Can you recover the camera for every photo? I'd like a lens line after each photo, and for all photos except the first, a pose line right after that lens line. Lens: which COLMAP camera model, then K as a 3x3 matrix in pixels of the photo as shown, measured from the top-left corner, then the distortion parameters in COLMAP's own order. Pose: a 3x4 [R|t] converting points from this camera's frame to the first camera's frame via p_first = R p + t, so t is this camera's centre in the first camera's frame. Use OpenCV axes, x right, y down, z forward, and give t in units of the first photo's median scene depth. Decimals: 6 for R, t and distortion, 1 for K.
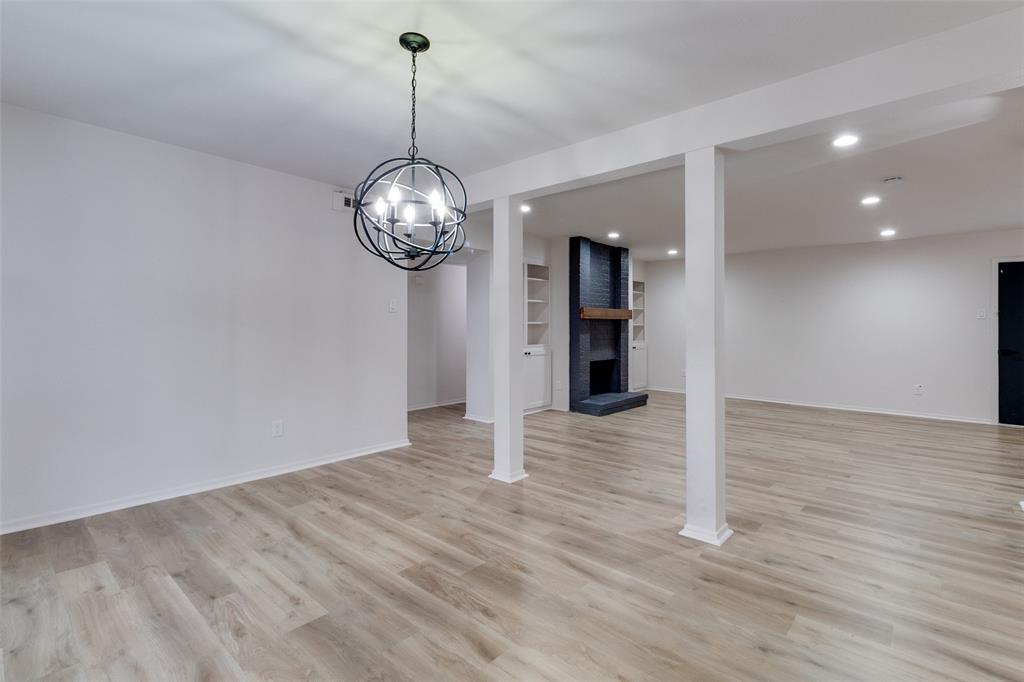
lens RADIAL K [[476.5, 0, 515.6], [0, 476.5, 326.3], [0, 0, 1]] dist [0.002217, 0.001242]
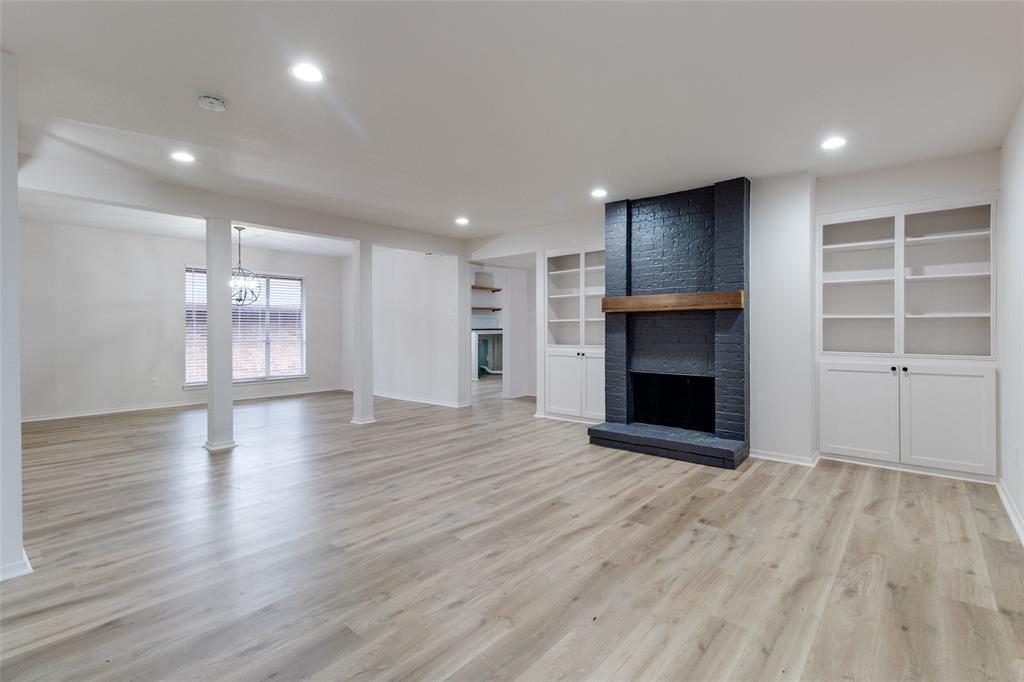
lens RADIAL K [[476.5, 0, 521.6], [0, 476.5, 331.3], [0, 0, 1]] dist [0.002217, 0.001242]
pose [[0.025828, 0.003170, -0.999661, 2.185515], [0.001898, 0.999993, 0.003220, 0.027180], [0.999665, -0.001981, 0.025822, 2.096012]]
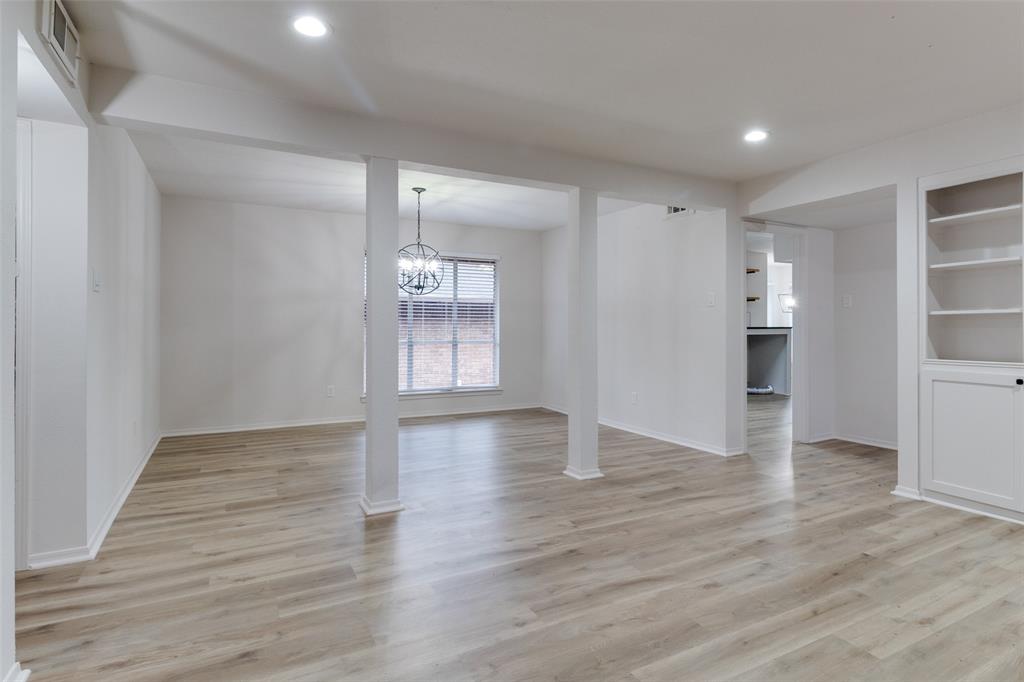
lens RADIAL K [[541.7, 0, 522.7], [0, 541.7, 320.9], [0, 0, 1]] dist [0.002903, -0.001761]
pose [[-0.345849, -0.011282, -0.938222, 1.519123], [-0.001819, 0.999934, -0.011353, 0.021420], [0.938288, -0.002220, -0.345847, 1.805569]]
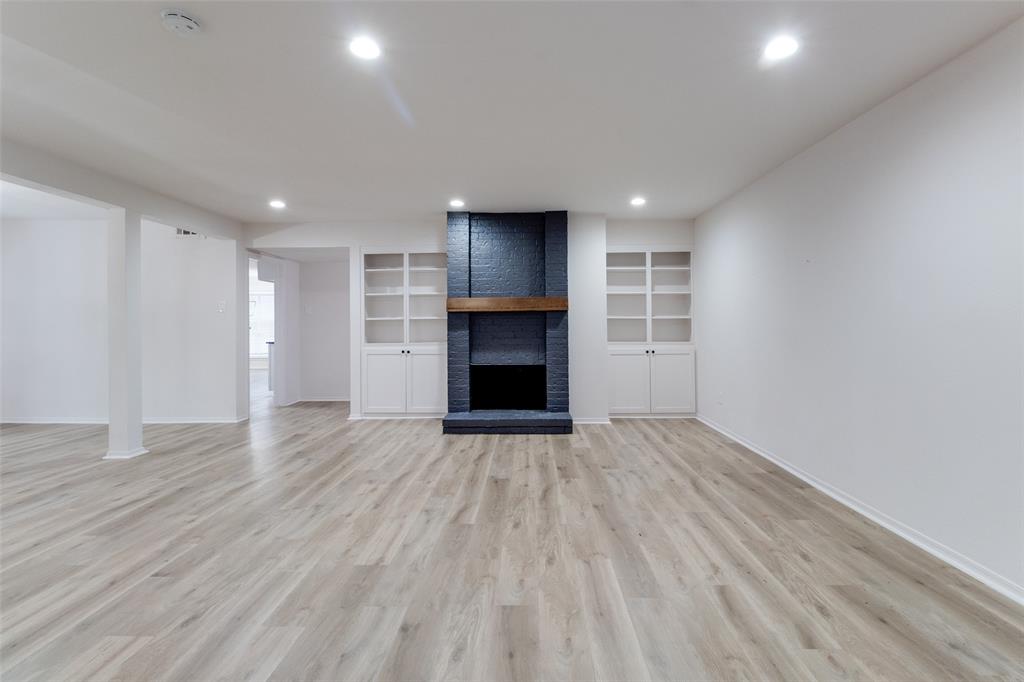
lens RADIAL K [[476.5, 0, 520.4], [0, 476.5, 324.1], [0, 0, 1]] dist [0.002217, 0.001242]
pose [[0.648785, -0.009518, -0.760912, 2.071539], [0.008723, 0.999949, -0.005070, 0.025530], [0.760921, -0.003348, 0.648835, 1.393659]]
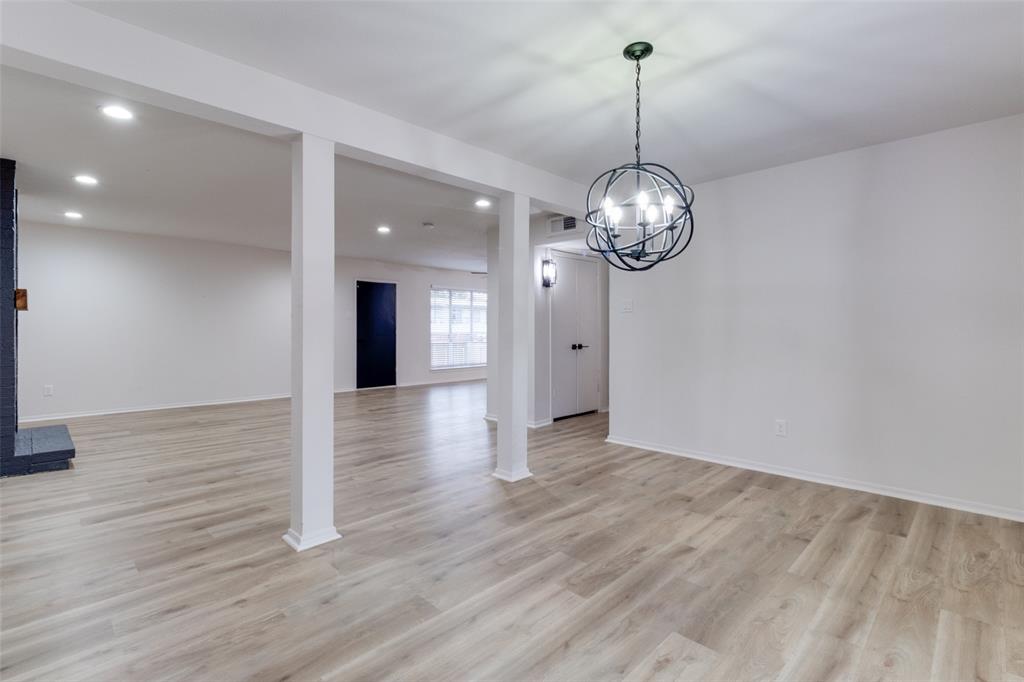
lens RADIAL K [[476.5, 0, 529.0], [0, 476.5, 325.7], [0, 0, 1]] dist [0.002217, 0.001242]
pose [[0.037709, -0.001687, 0.999287, -0.995042], [-0.003304, 0.999993, 0.001812, 0.004743], [-0.999283, -0.003370, 0.037703, 0.936897]]
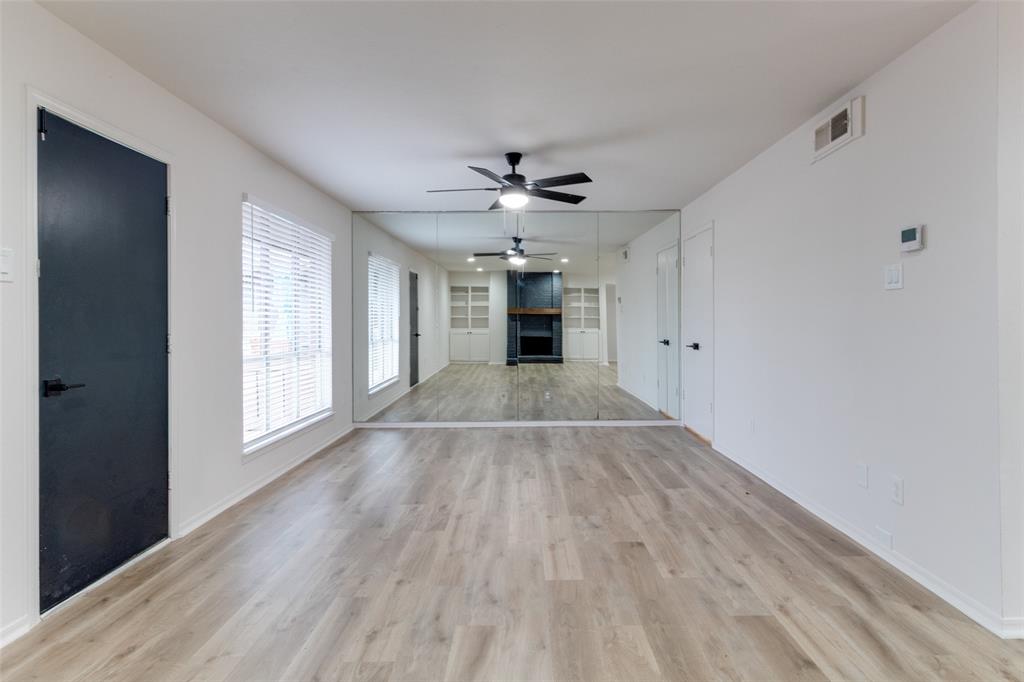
lens RADIAL K [[560.3, 0, 526.7], [0, 560.3, 321.8], [0, 0, 1]] dist [0.011399, -0.001059]
pose [[-0.667646, -0.003601, 0.744470, 1.166812], [-0.001757, 0.999993, 0.003261, 0.018423], [-0.744477, 0.000869, -0.667648, 2.258096]]
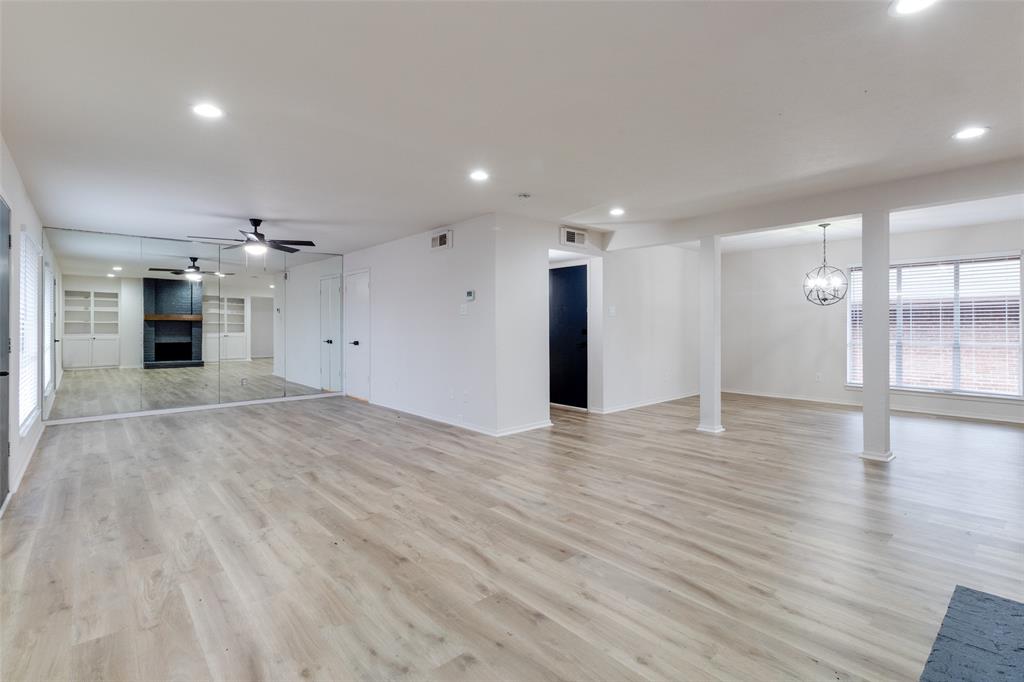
lens RADIAL K [[476.5, 0, 524.3], [0, 476.5, 320.9], [0, 0, 1]] dist [0.002217, 0.001242]
pose [[-0.994048, -0.002262, 0.108916, 0.985102], [-0.003472, 0.999934, -0.010923, 0.010054], [-0.108884, -0.011237, -0.993991, 3.162180]]
